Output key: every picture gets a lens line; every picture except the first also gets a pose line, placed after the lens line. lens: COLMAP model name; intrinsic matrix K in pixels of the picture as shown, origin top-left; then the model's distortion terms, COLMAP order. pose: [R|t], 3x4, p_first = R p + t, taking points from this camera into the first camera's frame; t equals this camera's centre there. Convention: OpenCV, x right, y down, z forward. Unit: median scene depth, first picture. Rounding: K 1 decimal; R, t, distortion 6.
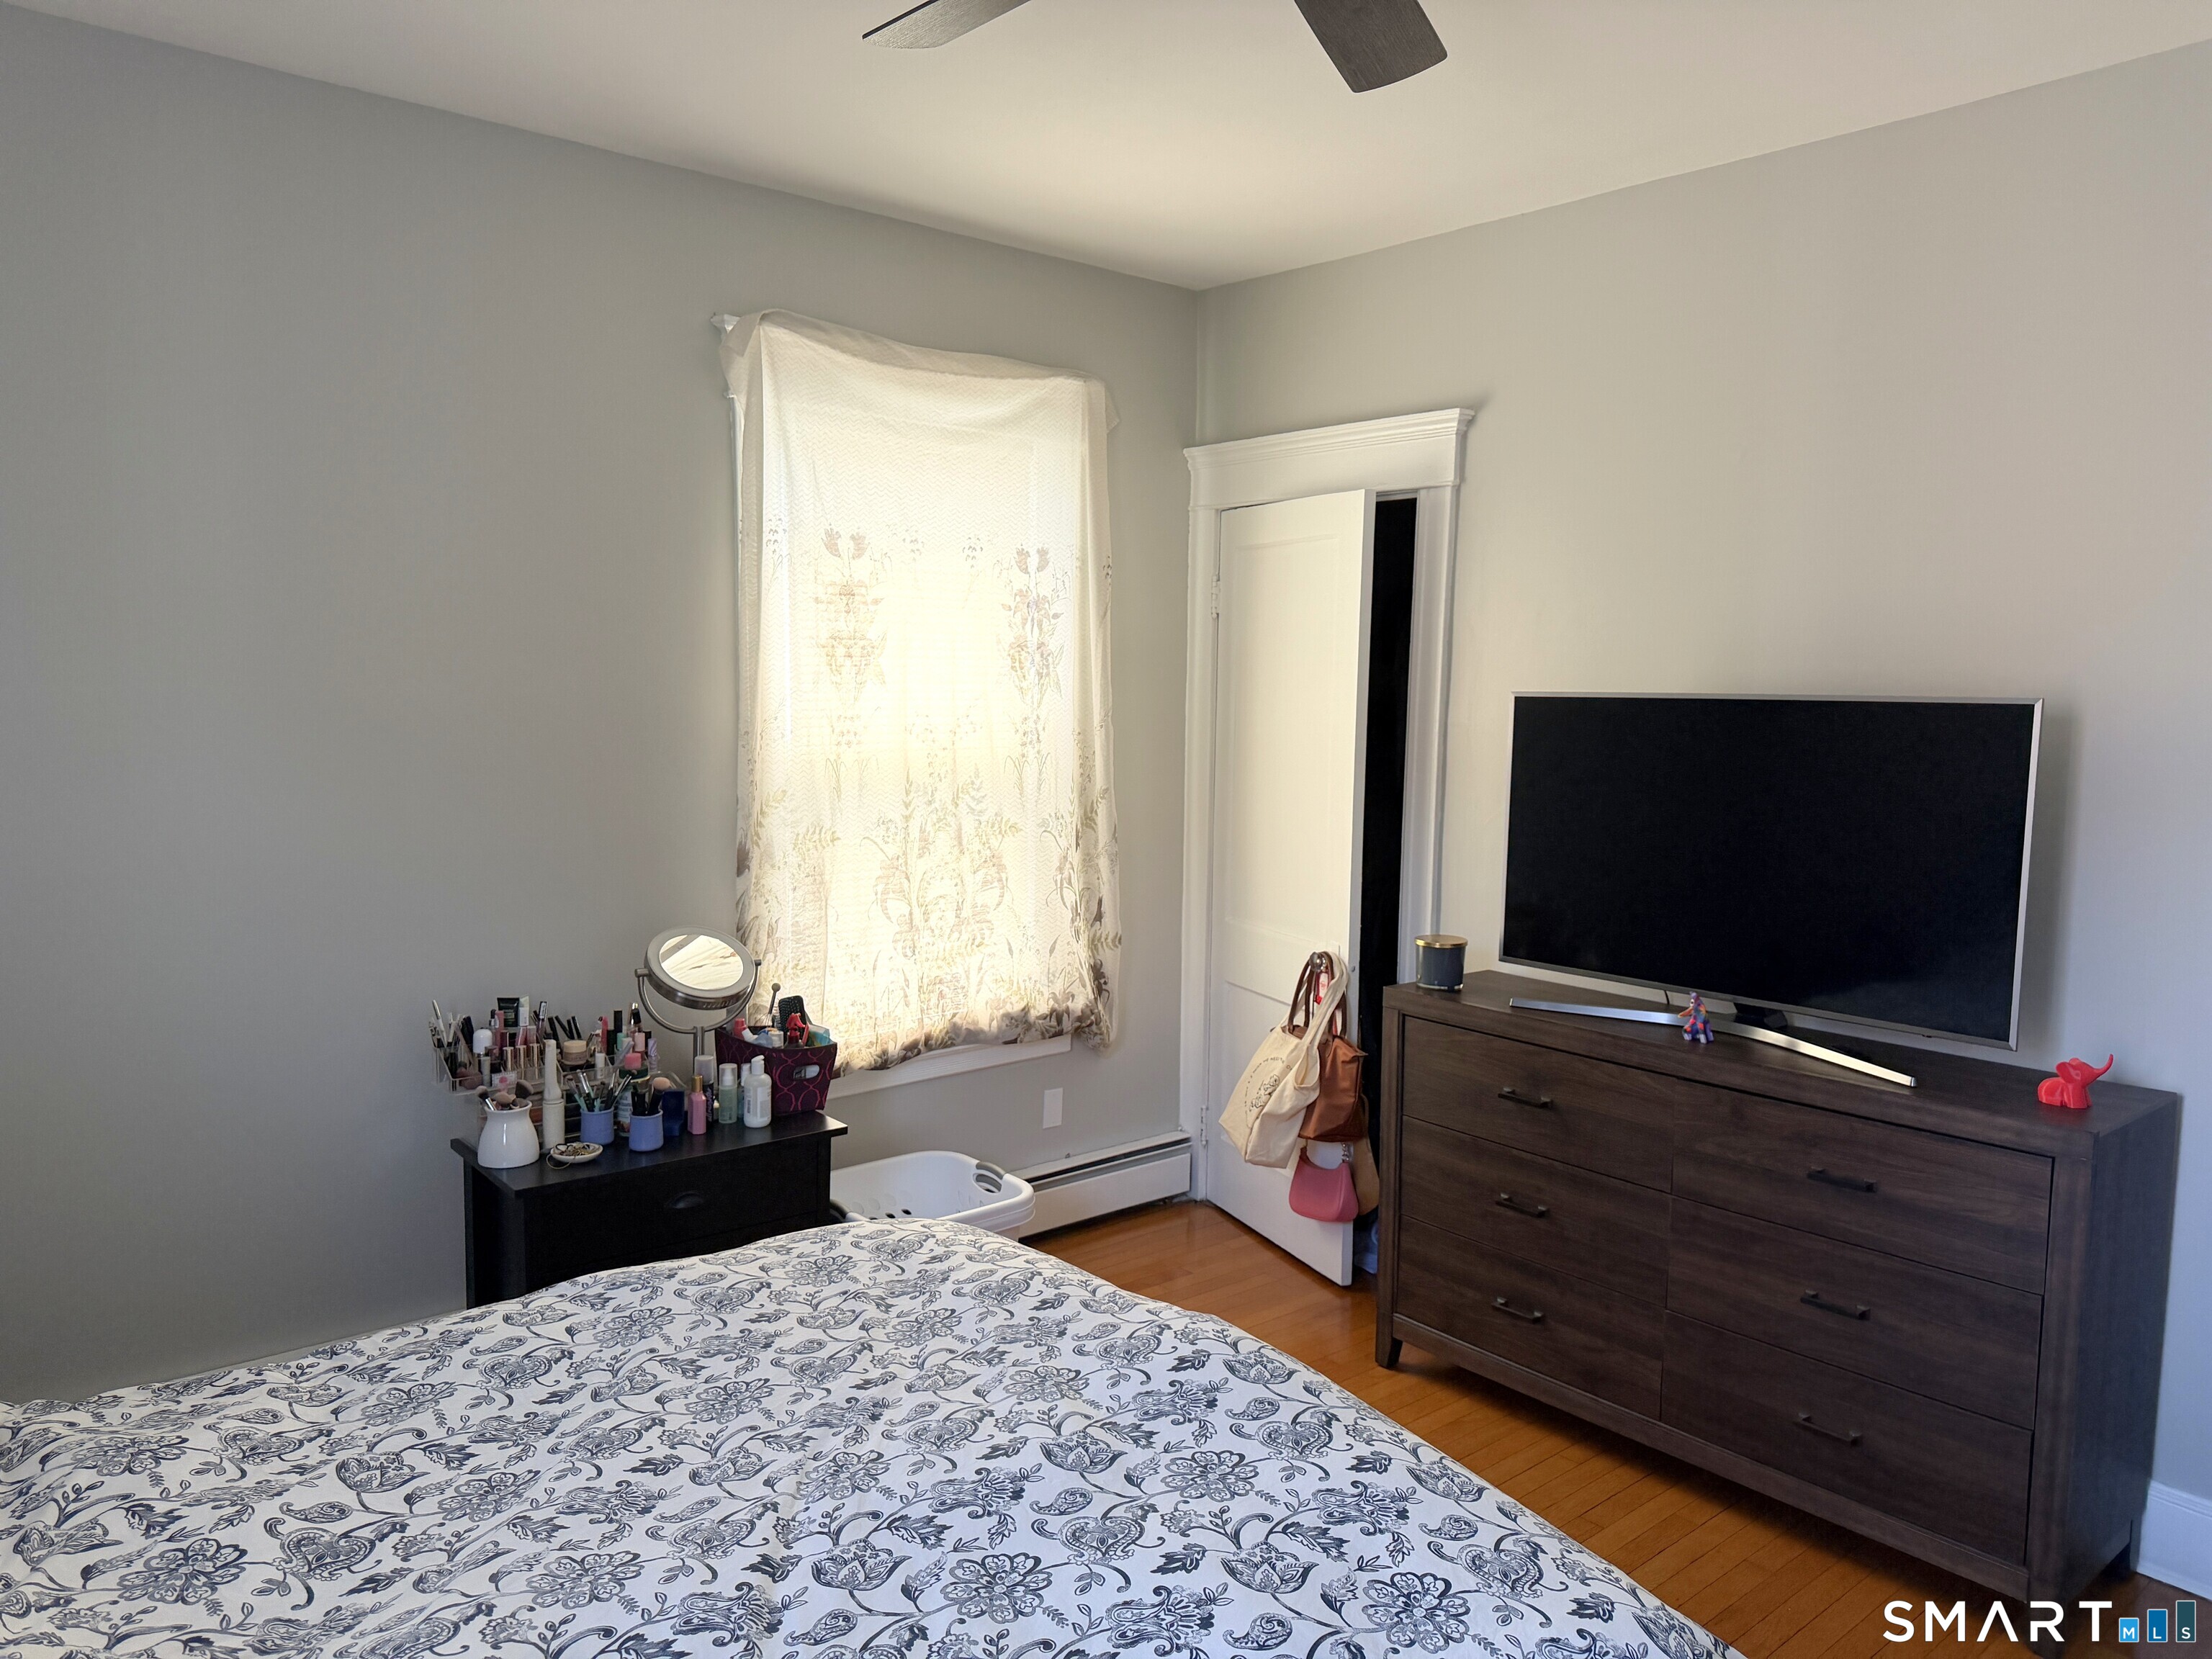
lens RADIAL K [[1574.6, 0, 1097.0], [0, 1574.6, 847.9], [0, 0, 1]] dist [0.056606, -0.028851]
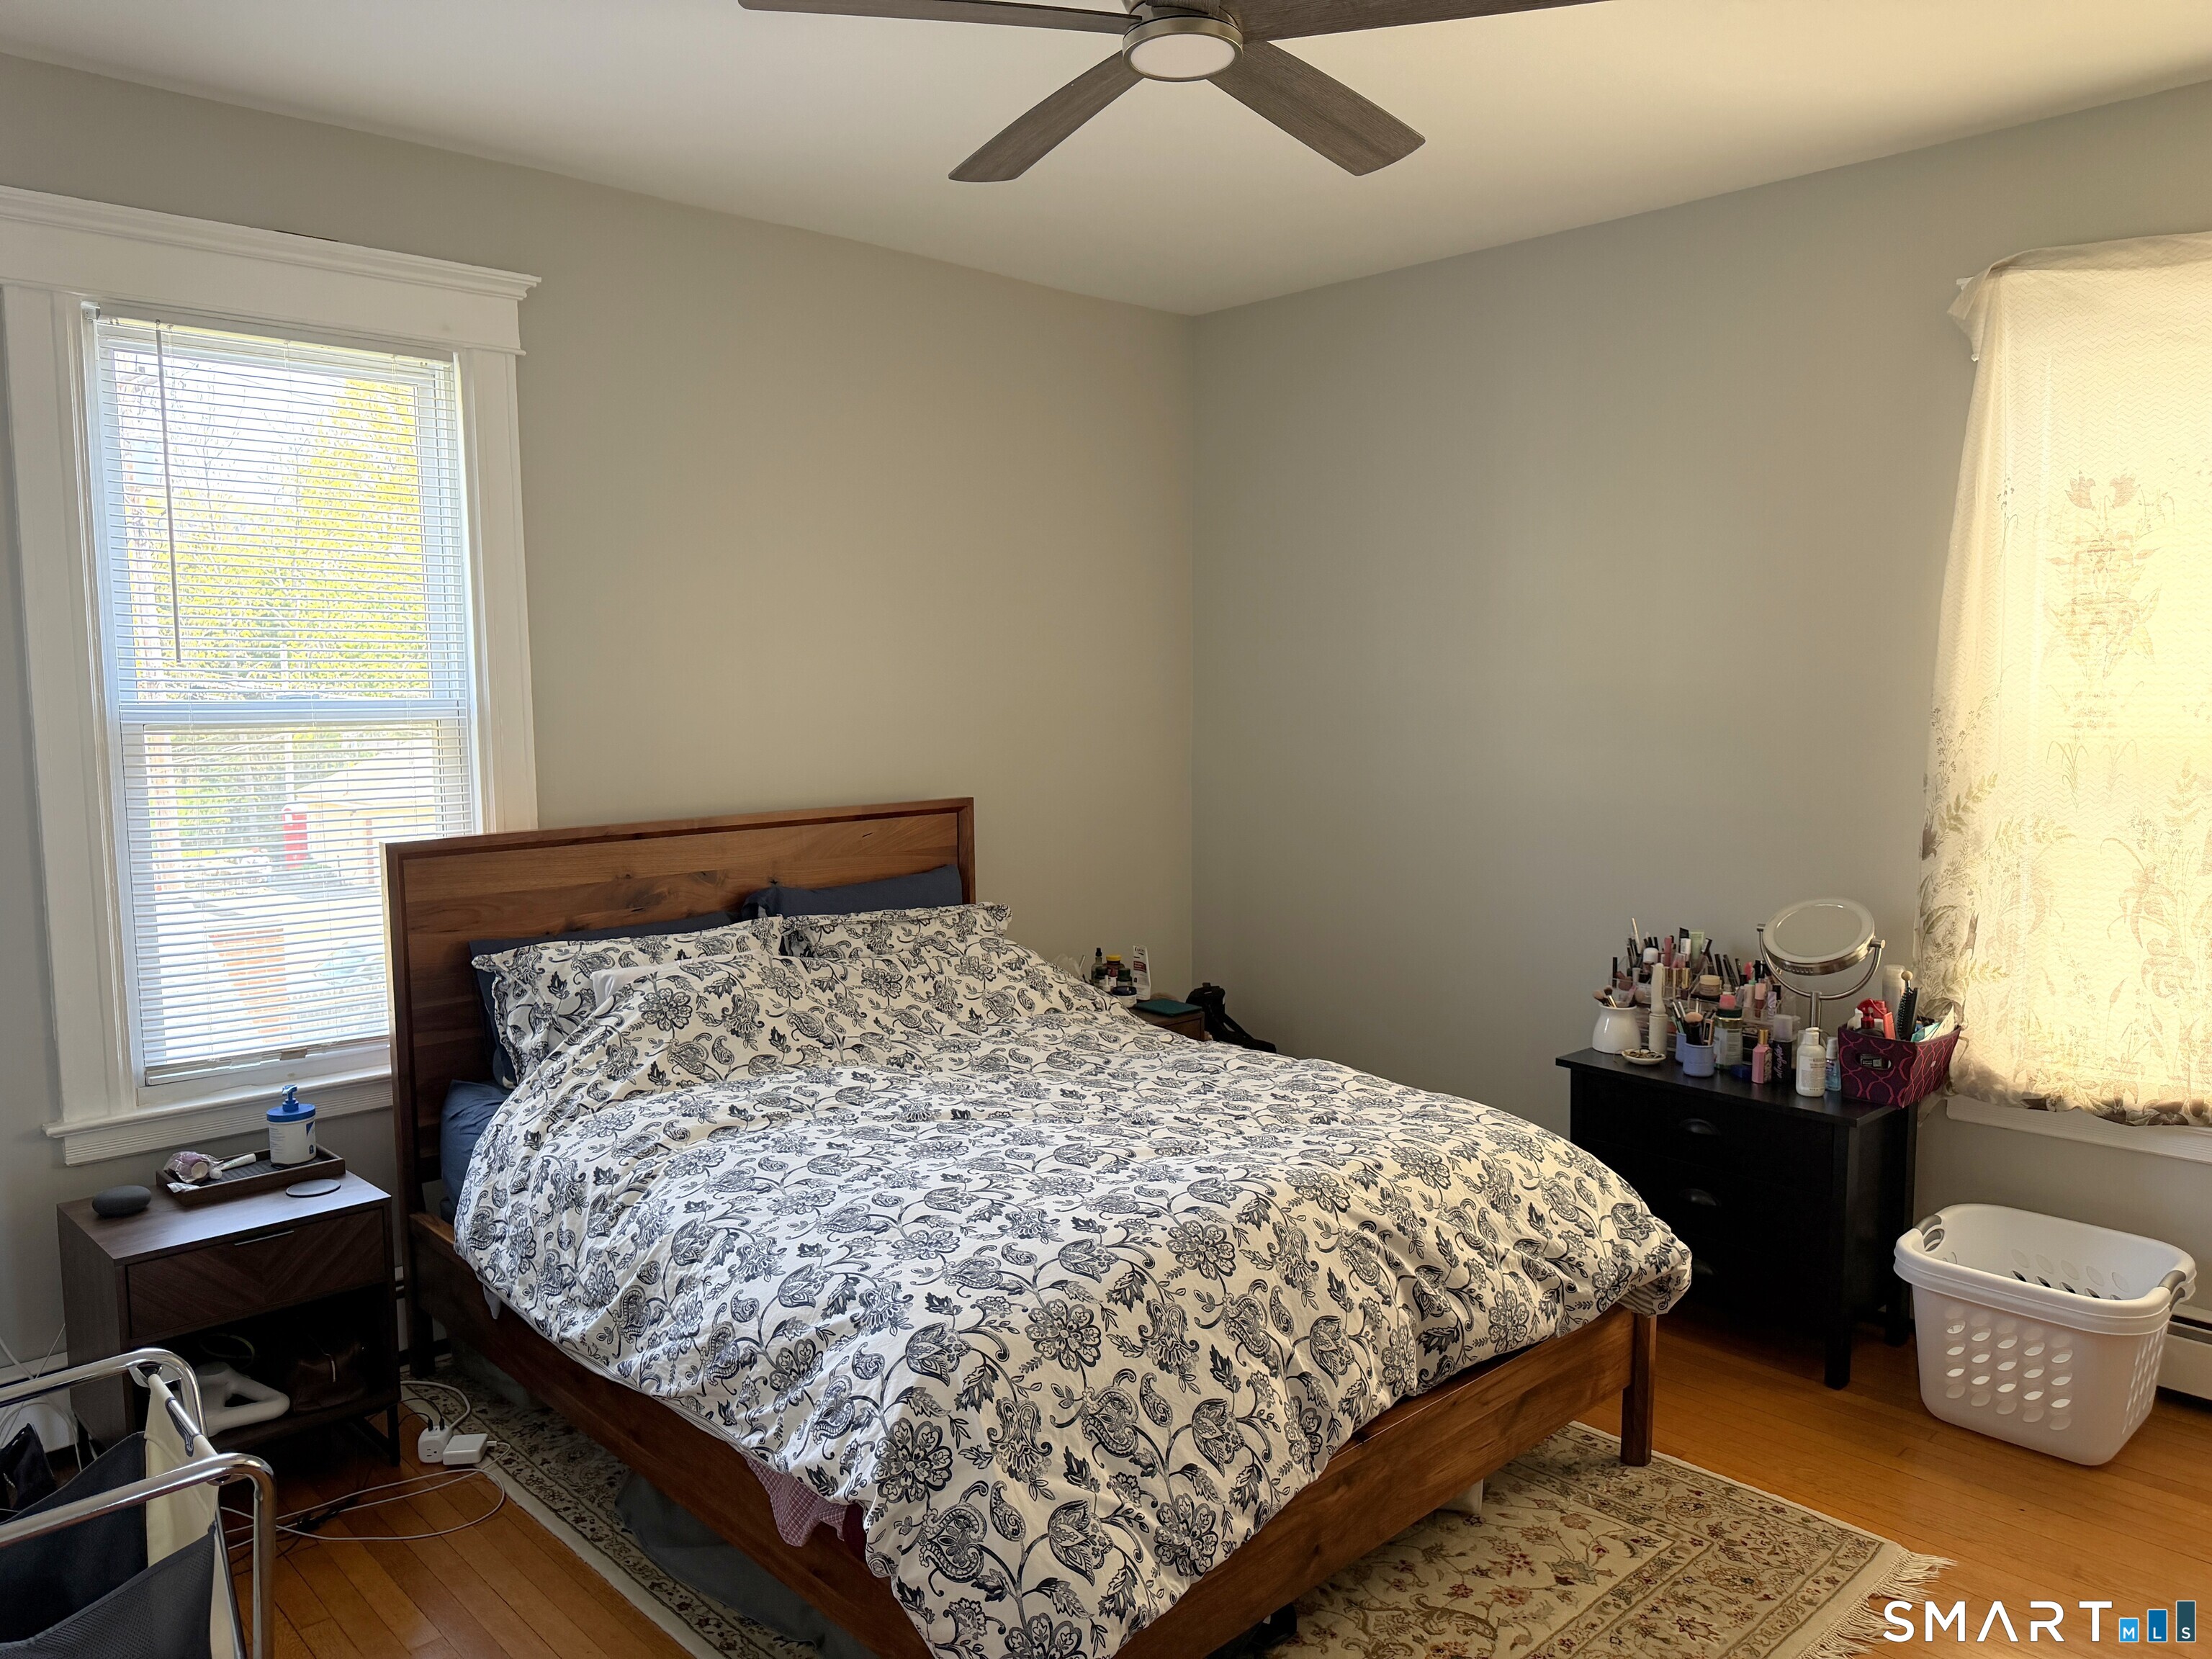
lens RADIAL K [[1574.6, 0, 1096.8], [0, 1574.6, 822.8], [0, 0, 1]] dist [0.056606, -0.028851]
pose [[0.037514, 0.071621, -0.996726, 0.698807], [-0.104192, 0.992272, 0.067380, -0.016471], [0.993849, 0.101323, 0.044687, 0.438801]]
